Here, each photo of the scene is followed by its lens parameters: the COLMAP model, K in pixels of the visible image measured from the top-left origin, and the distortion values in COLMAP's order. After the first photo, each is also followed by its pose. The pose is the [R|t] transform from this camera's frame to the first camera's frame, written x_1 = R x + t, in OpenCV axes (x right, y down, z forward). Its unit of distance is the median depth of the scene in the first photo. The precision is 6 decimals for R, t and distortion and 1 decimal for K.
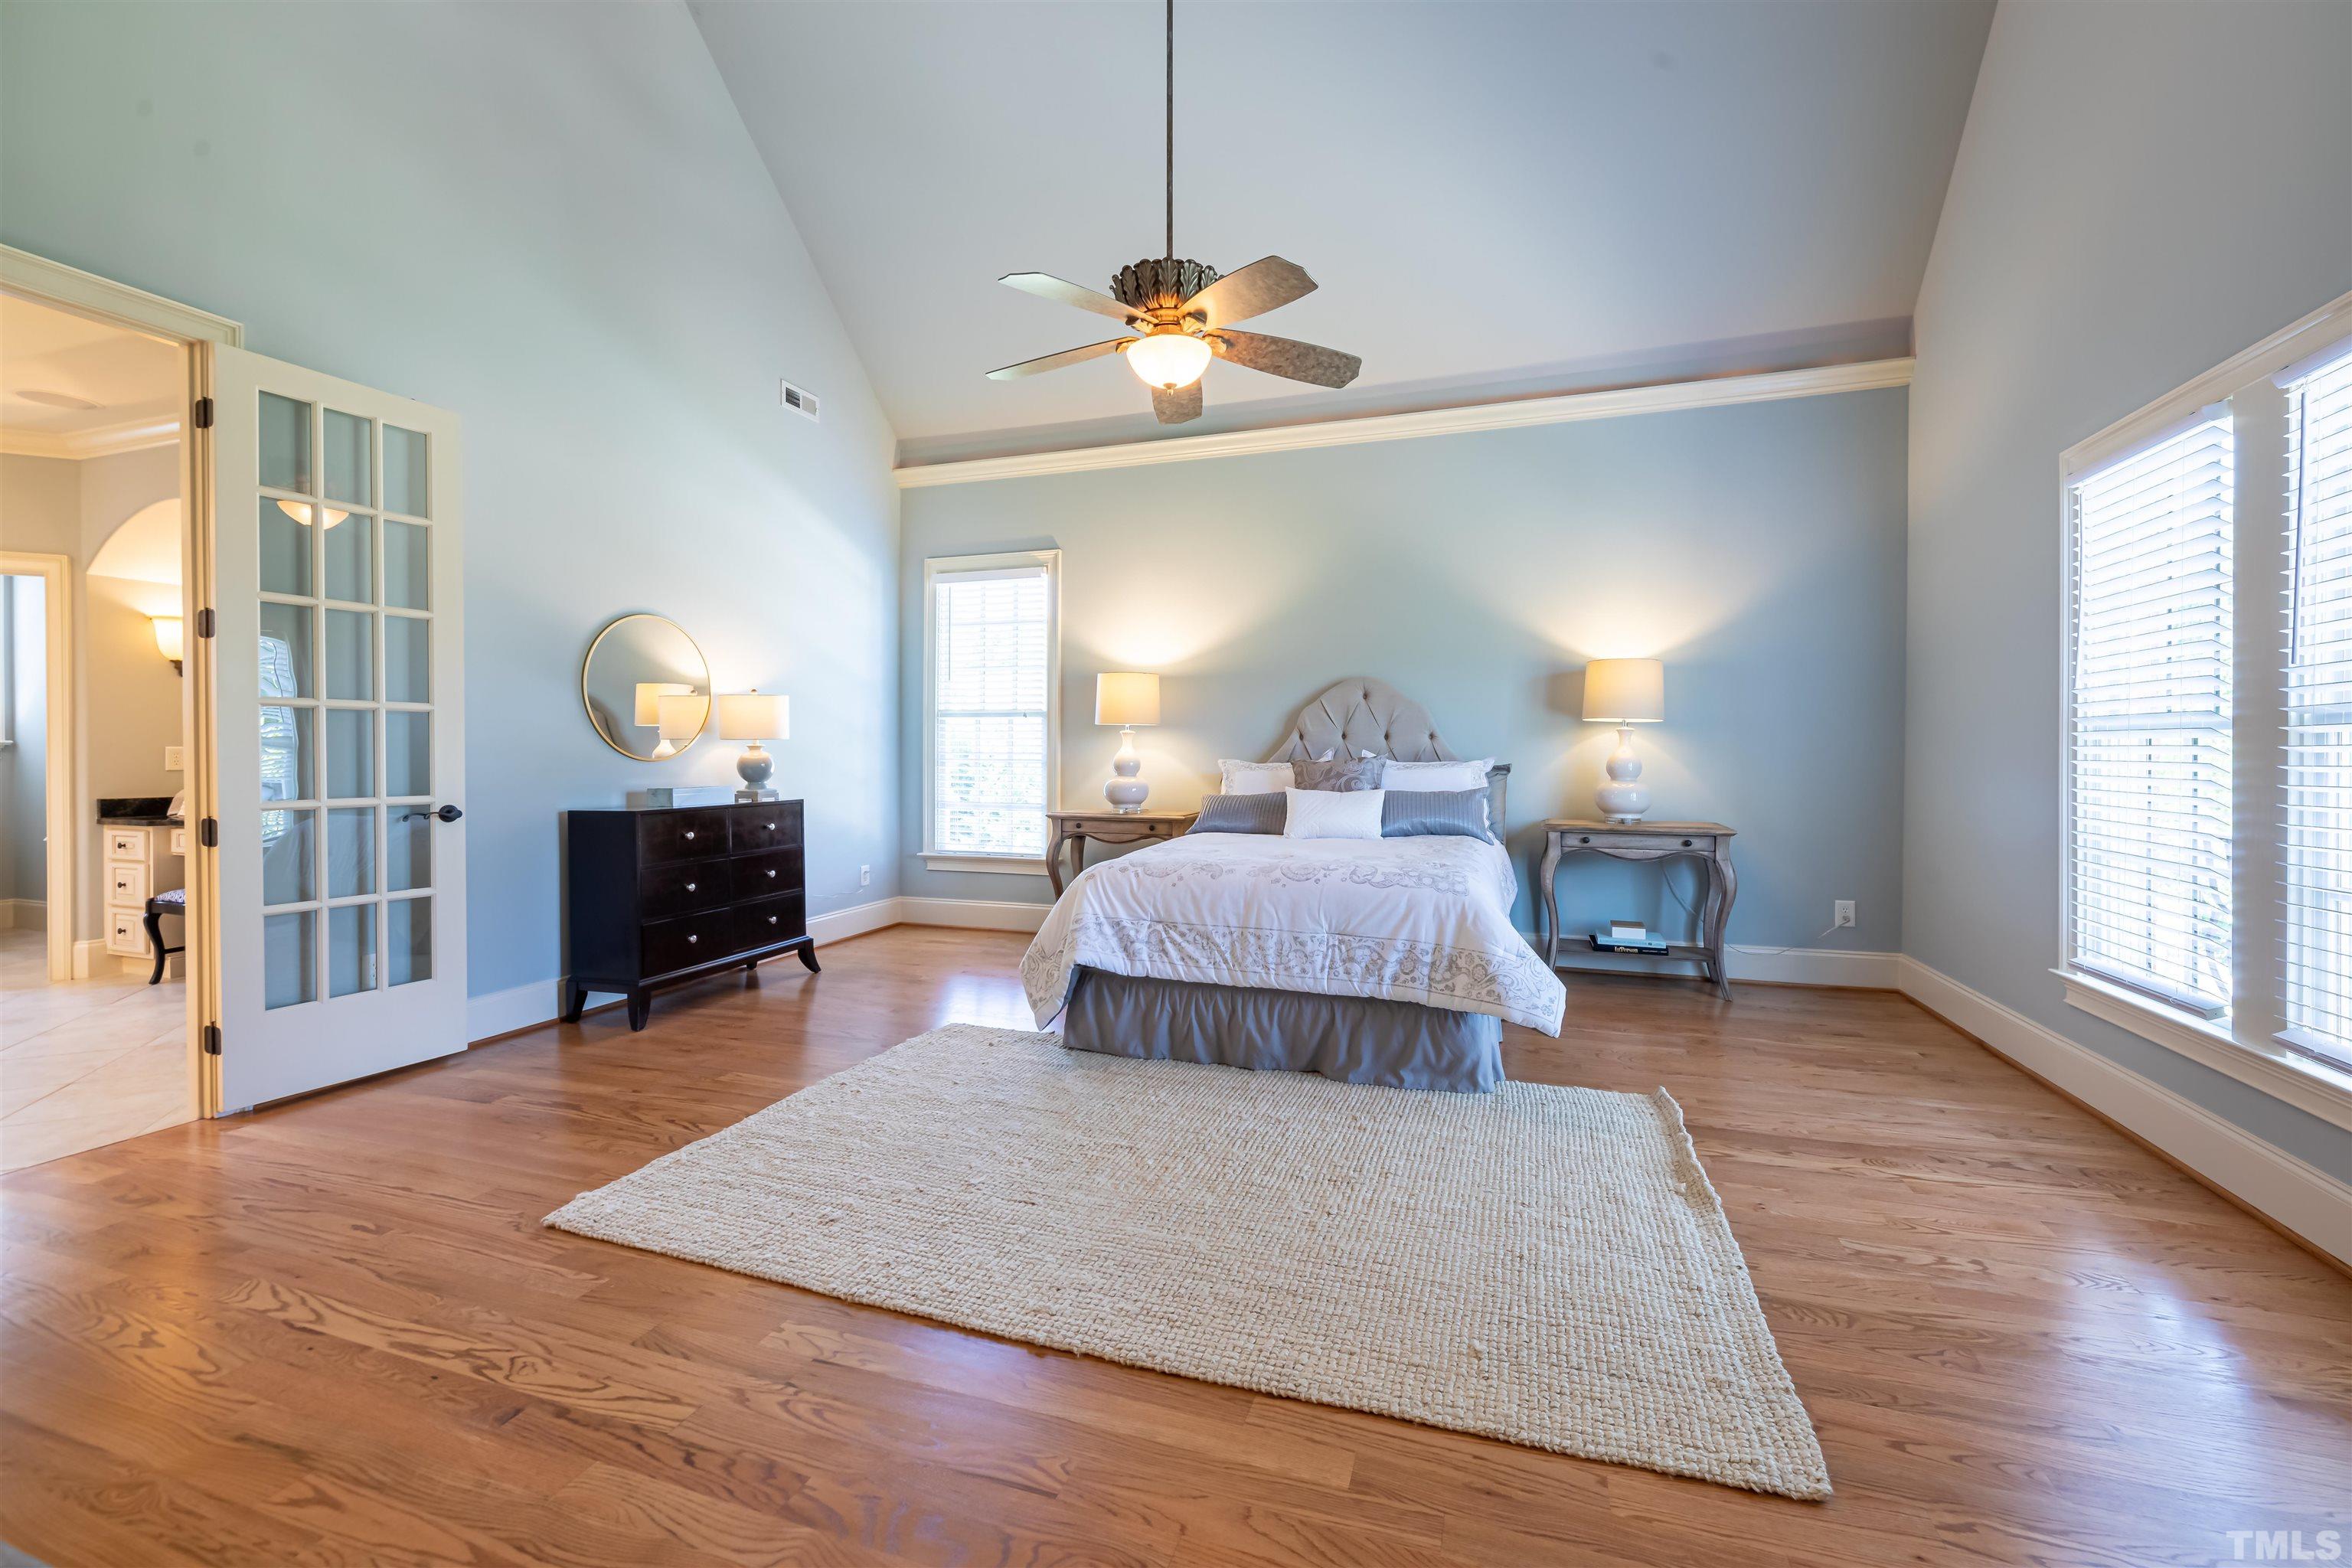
lens RADIAL K [[949.3, 0, 1184.7], [0, 949.3, 765.7], [0, 0, 1]] dist [0.005360, -0.000824]
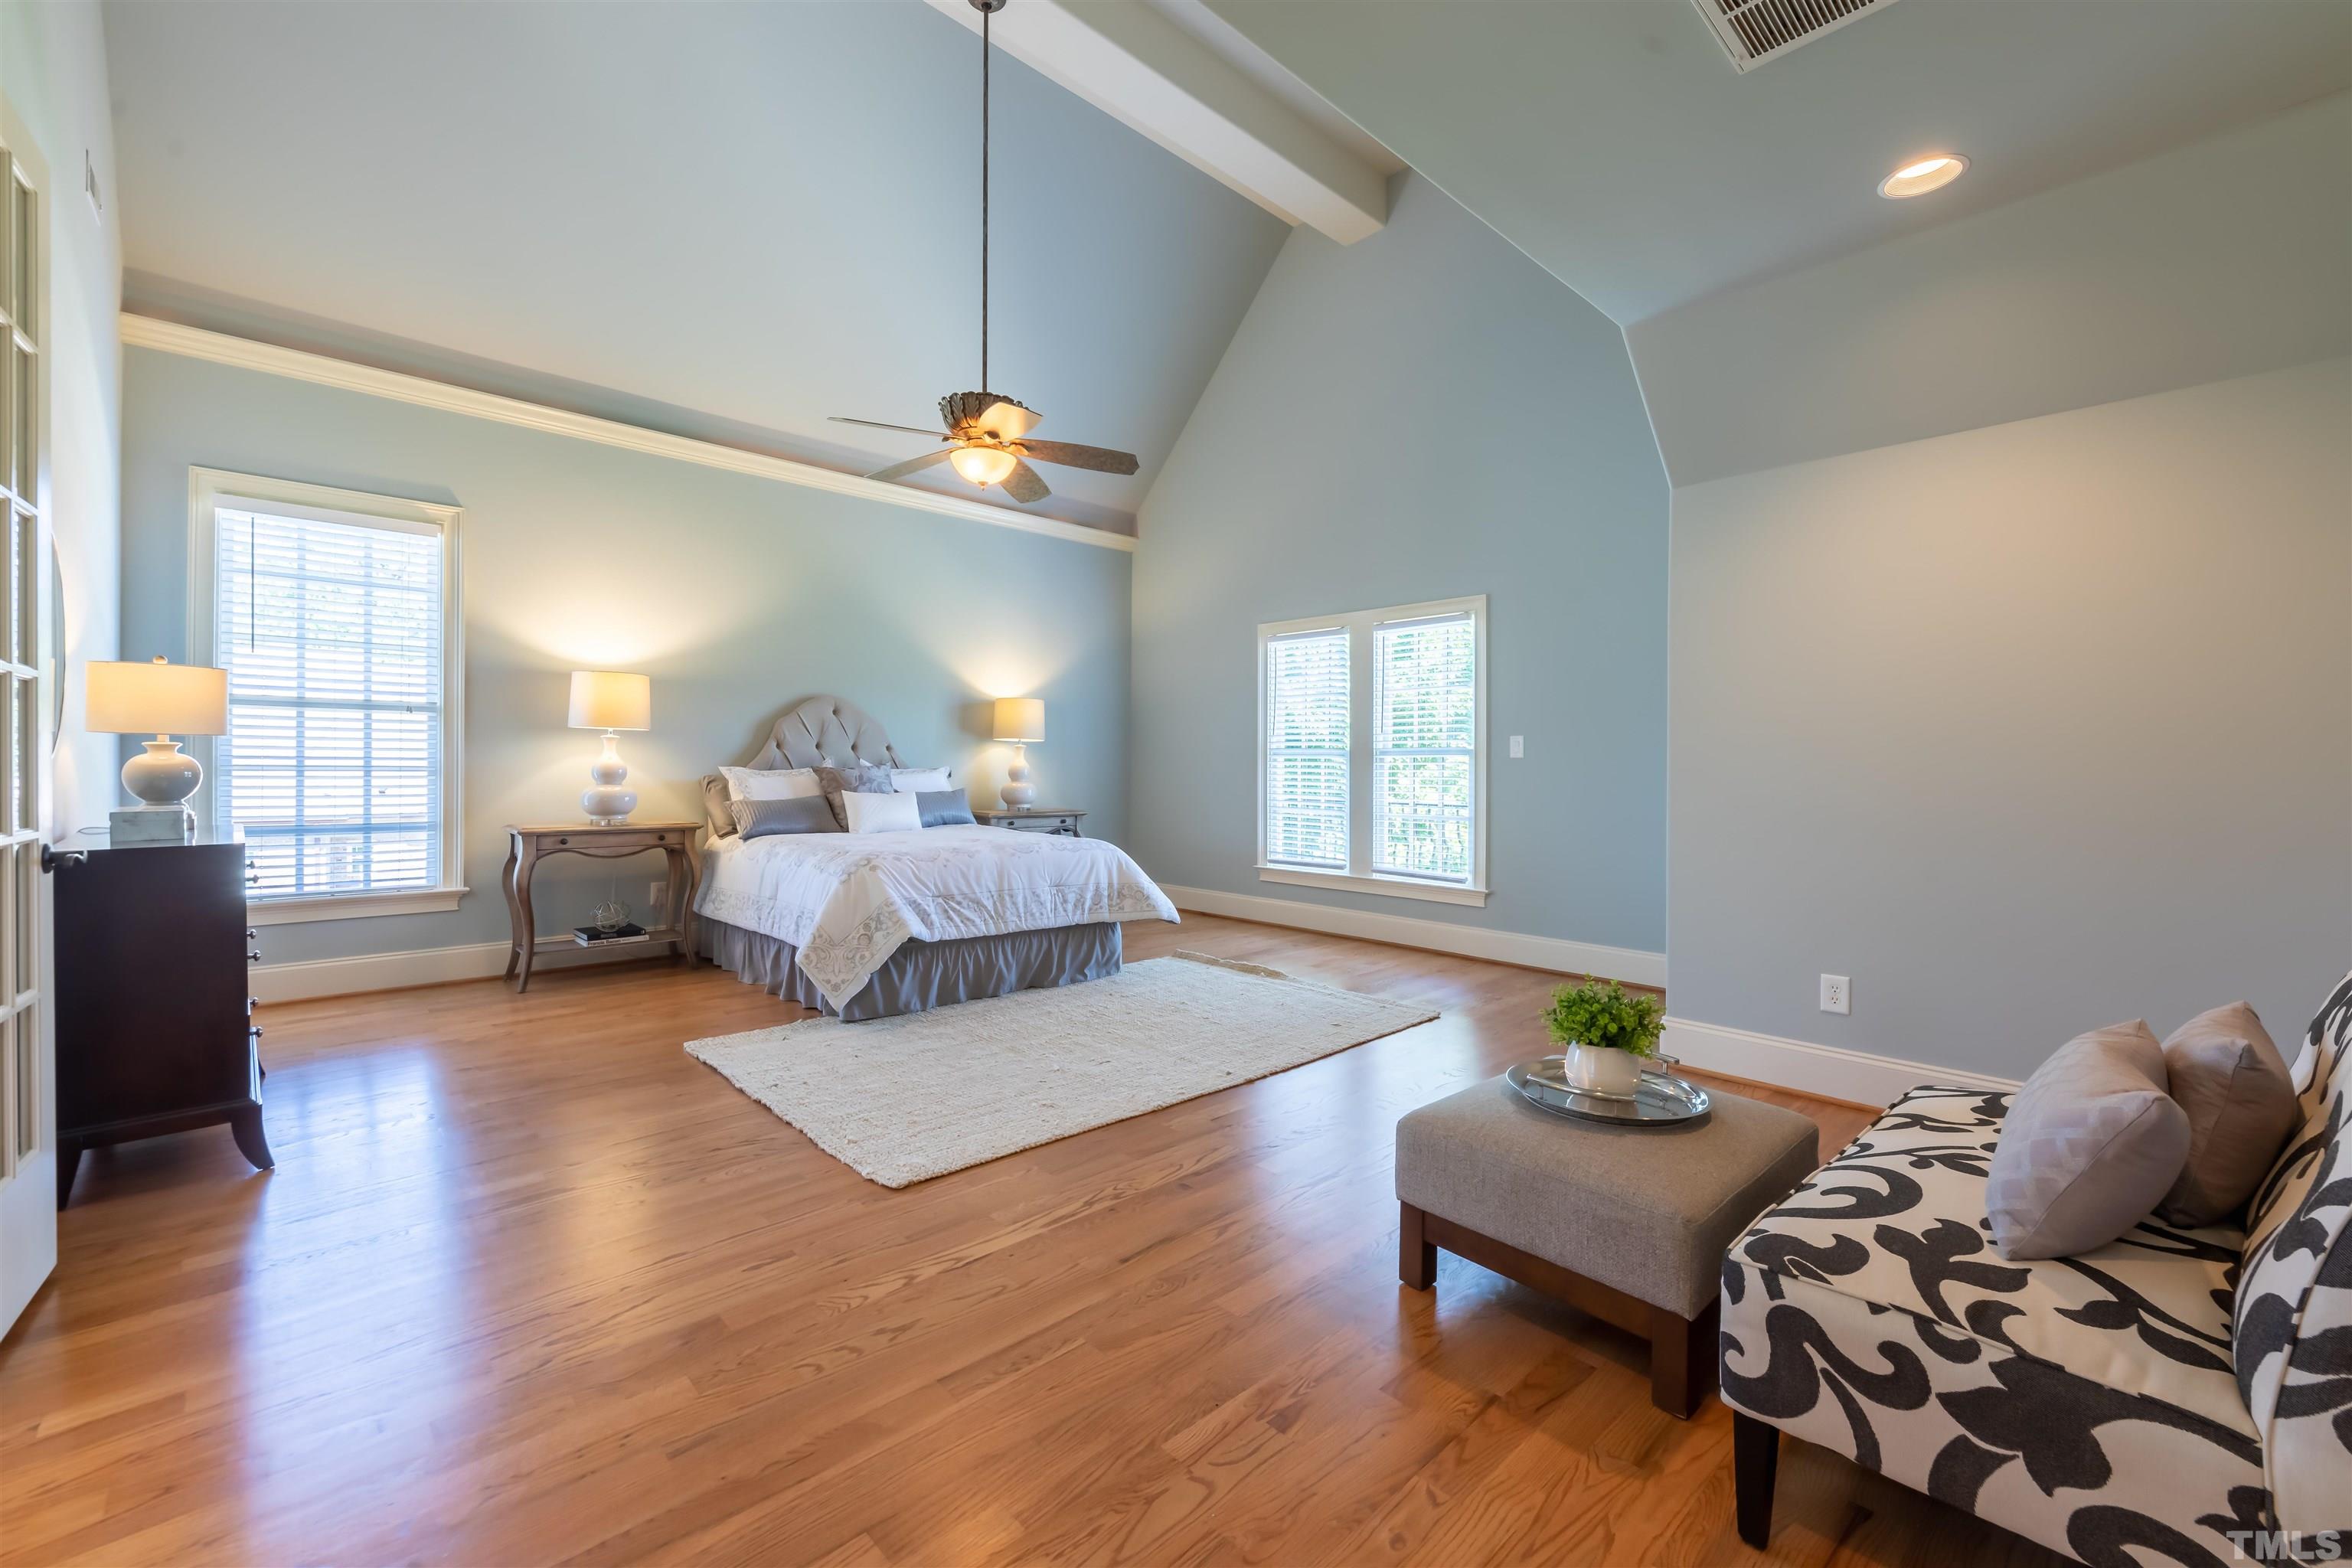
lens RADIAL K [[955.3, 0, 1176.3], [0, 955.3, 777.6], [0, 0, 1]] dist [-0.002197, -0.000085]
pose [[0.474399, -0.008468, 0.880269, -0.824201], [0.004591, 0.999964, 0.007146, 0.000072], [-0.880298, 0.000651, 0.474421, 0.106833]]
